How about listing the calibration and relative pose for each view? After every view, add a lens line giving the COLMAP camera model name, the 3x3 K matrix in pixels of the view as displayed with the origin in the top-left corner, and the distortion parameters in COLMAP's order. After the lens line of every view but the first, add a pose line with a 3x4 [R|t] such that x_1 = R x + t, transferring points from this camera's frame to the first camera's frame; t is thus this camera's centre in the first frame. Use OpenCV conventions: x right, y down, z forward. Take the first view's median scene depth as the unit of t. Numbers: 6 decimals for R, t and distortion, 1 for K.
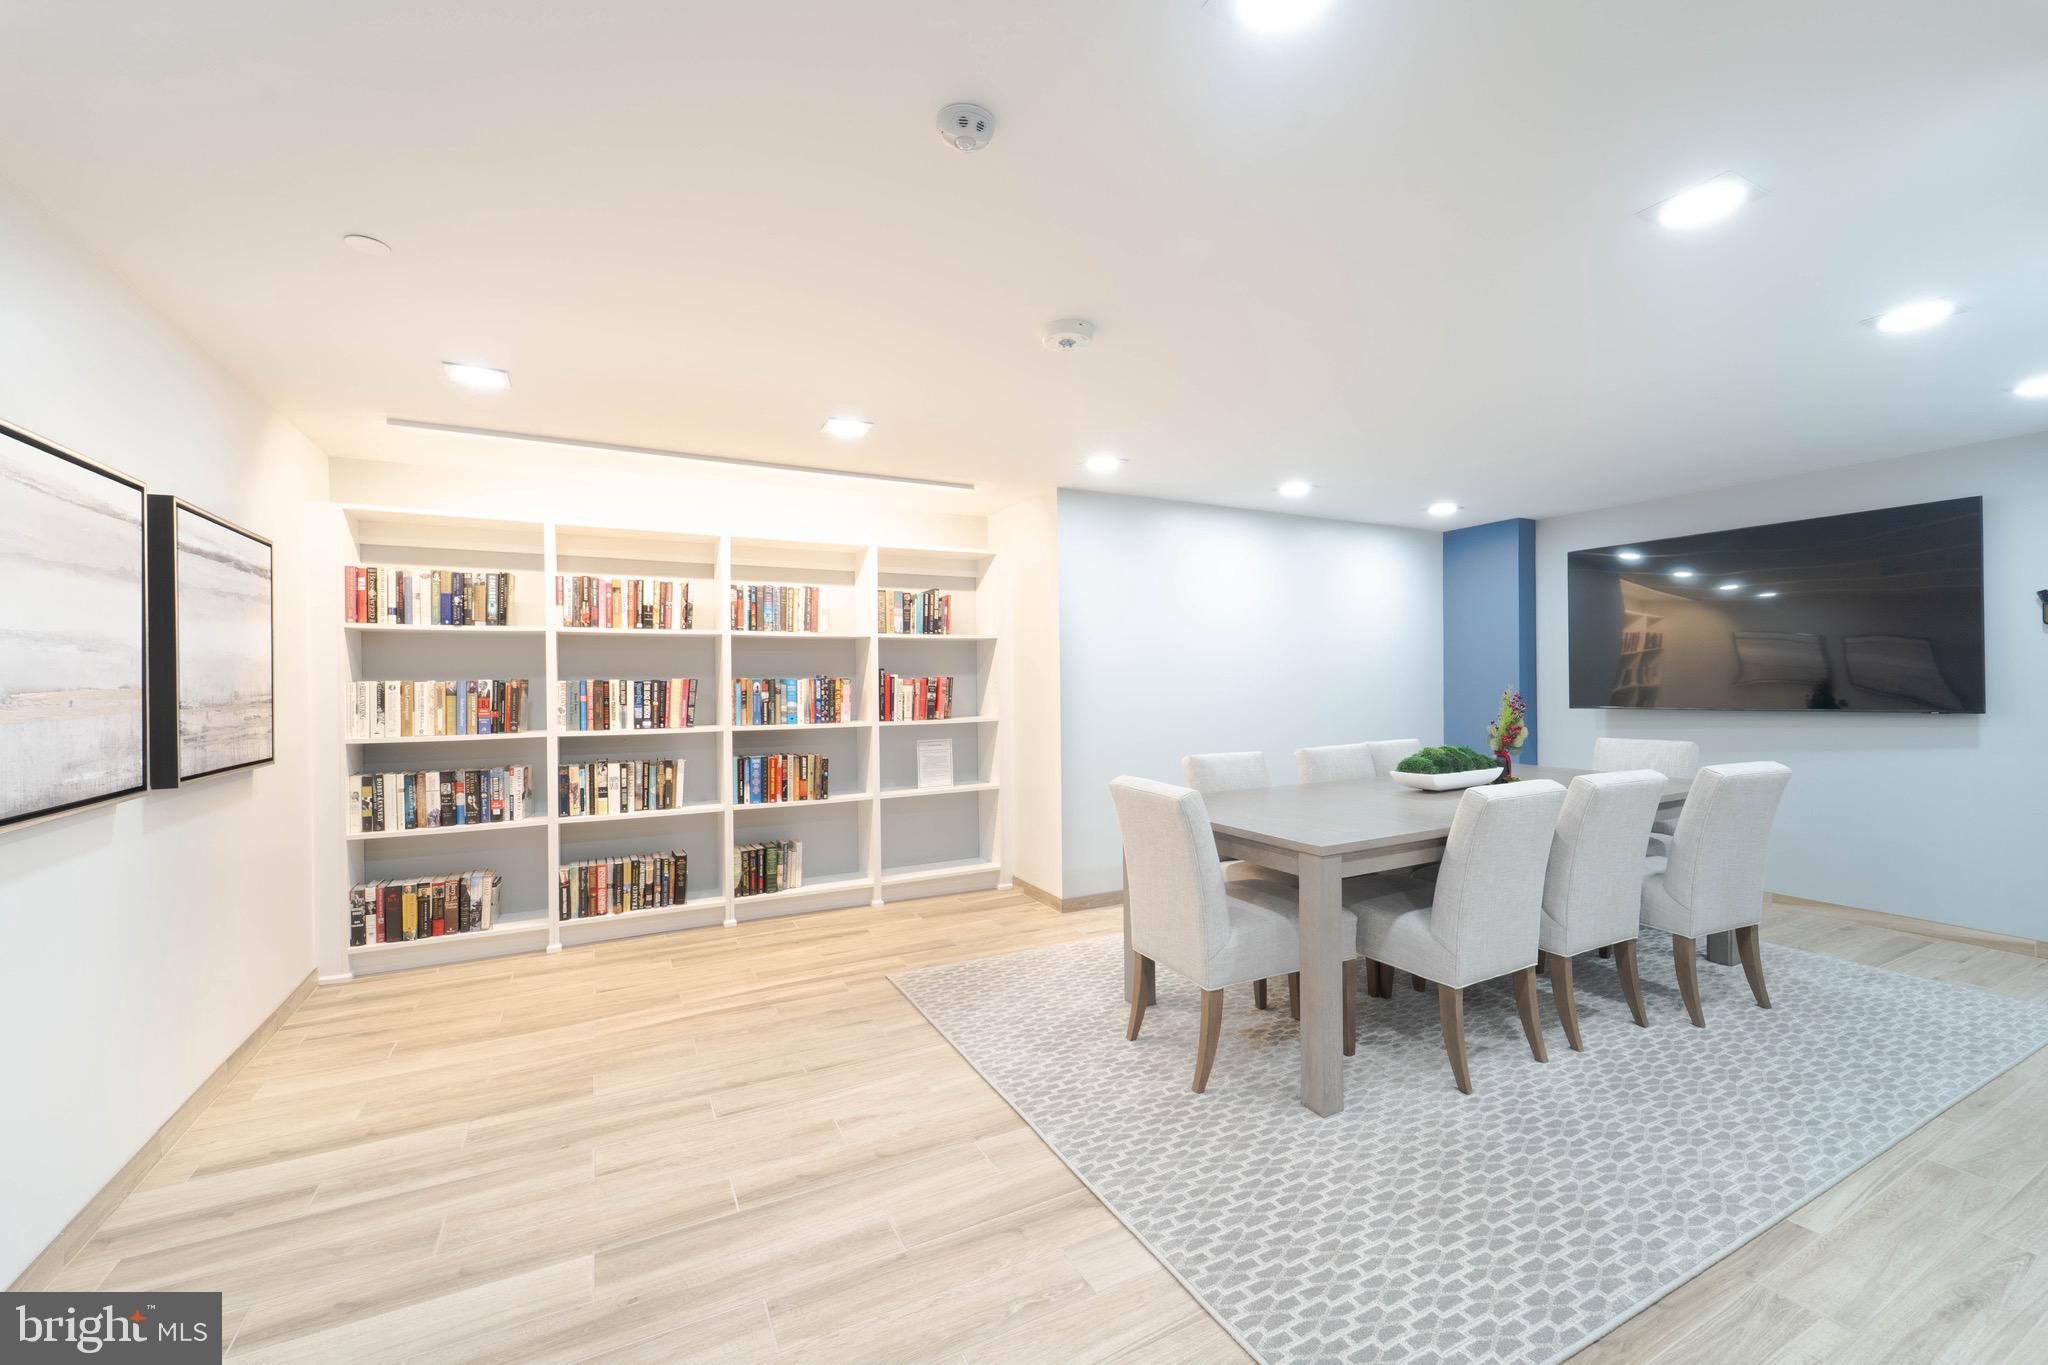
lens RADIAL K [[836.9, 0, 1026.7], [0, 836.9, 673.7], [0, 0, 1]] dist [0.000577, -0.000862]
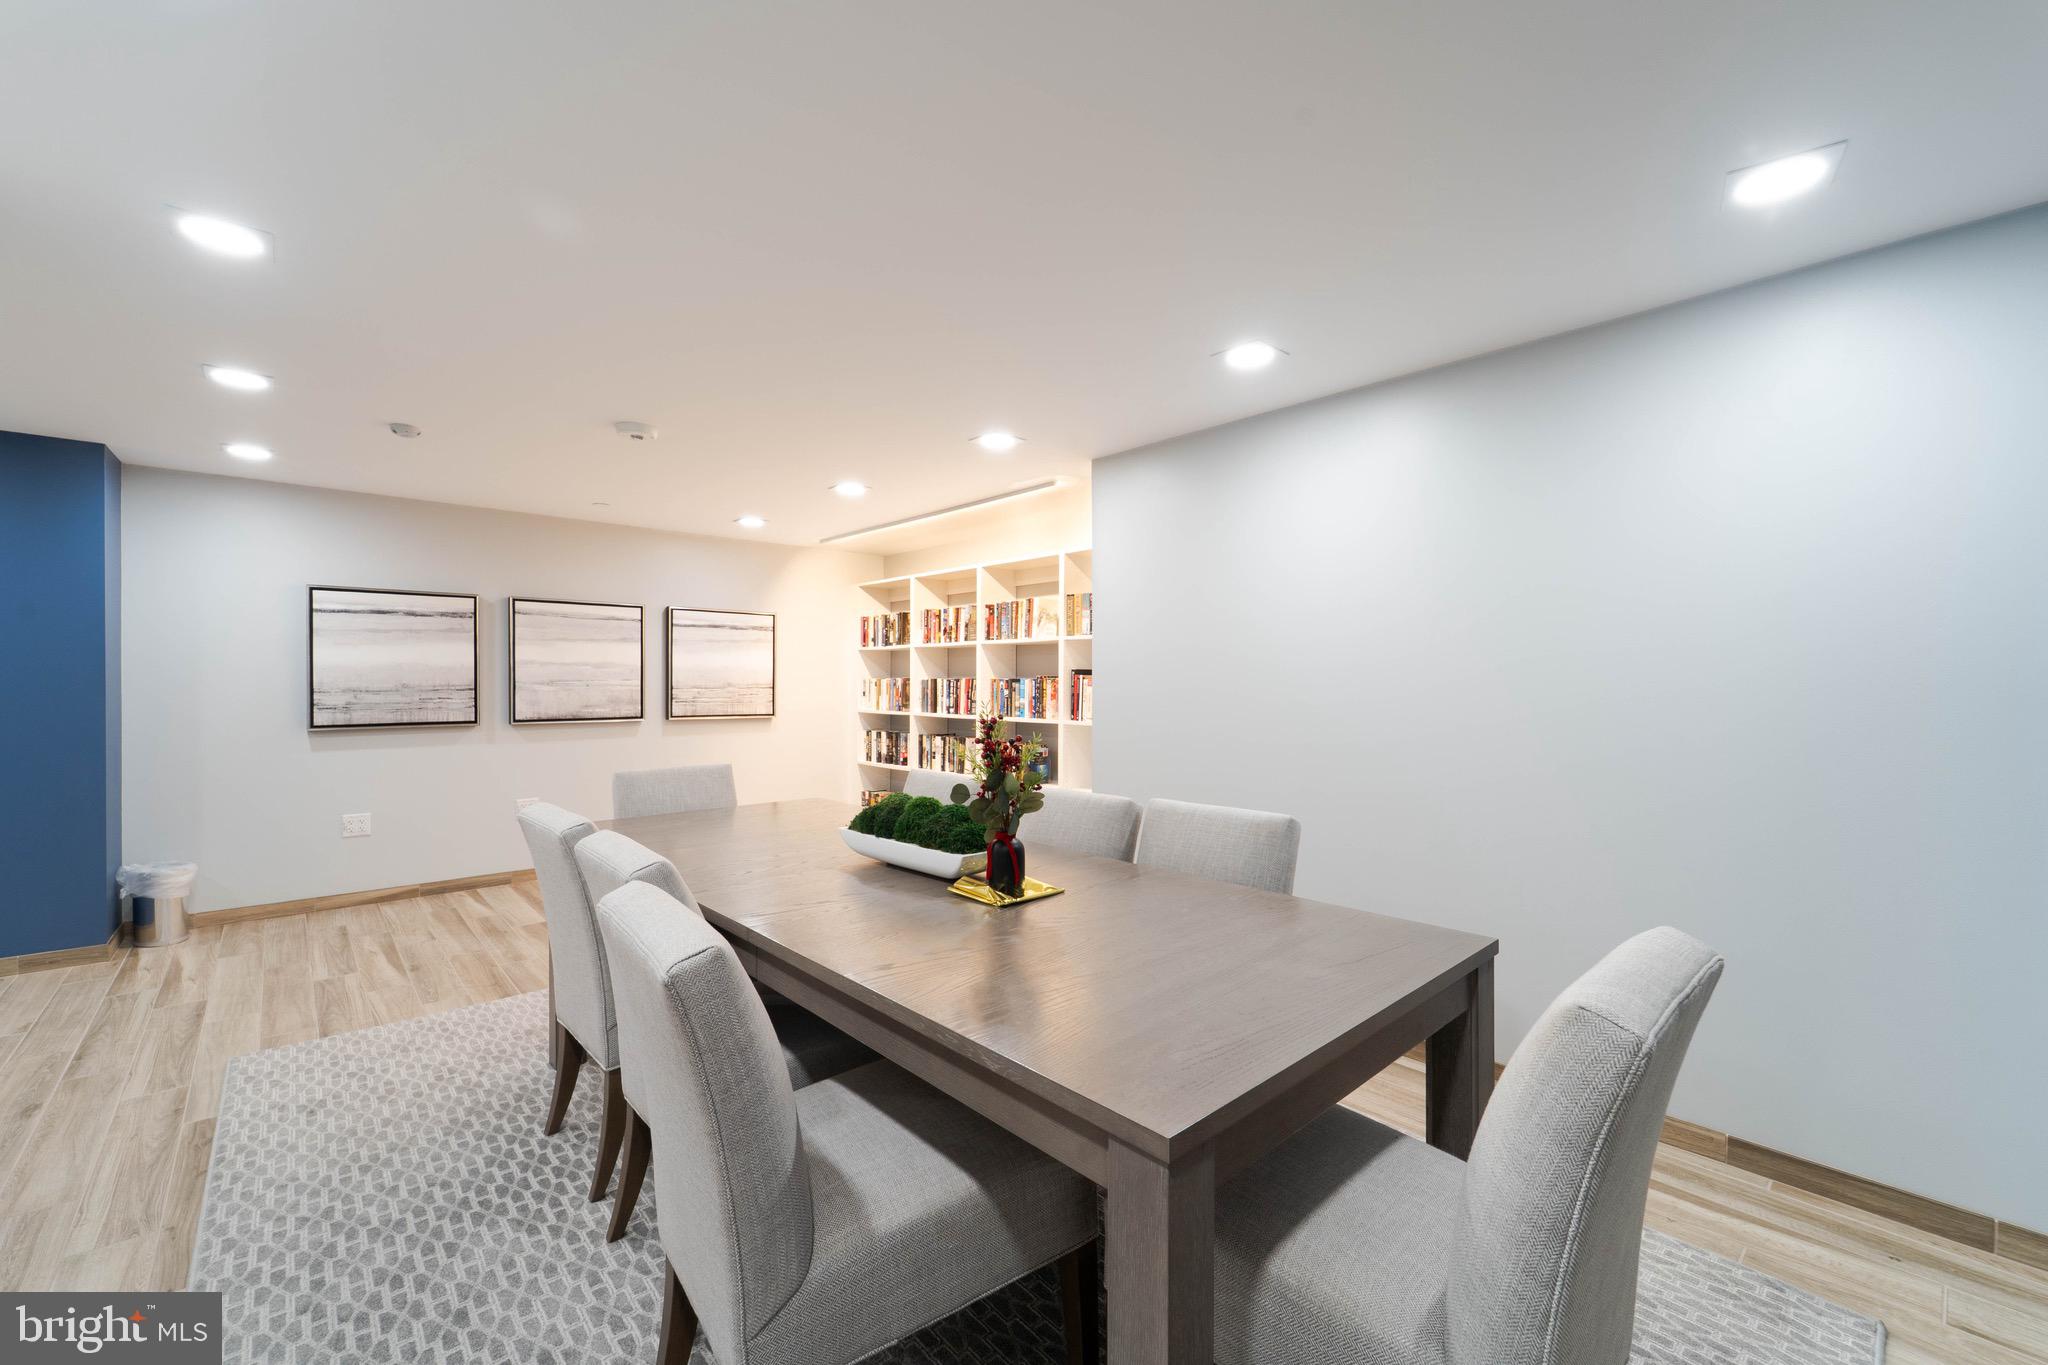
lens RADIAL K [[836.9, 0, 1024.4], [0, 836.9, 685.2], [0, 0, 1]] dist [0.000577, -0.000862]
pose [[0.239307, 0.012489, -0.970864, 0.956073], [0.001900, 0.999909, 0.013331, -0.000828], [0.970942, -0.005035, 0.239262, 0.799706]]
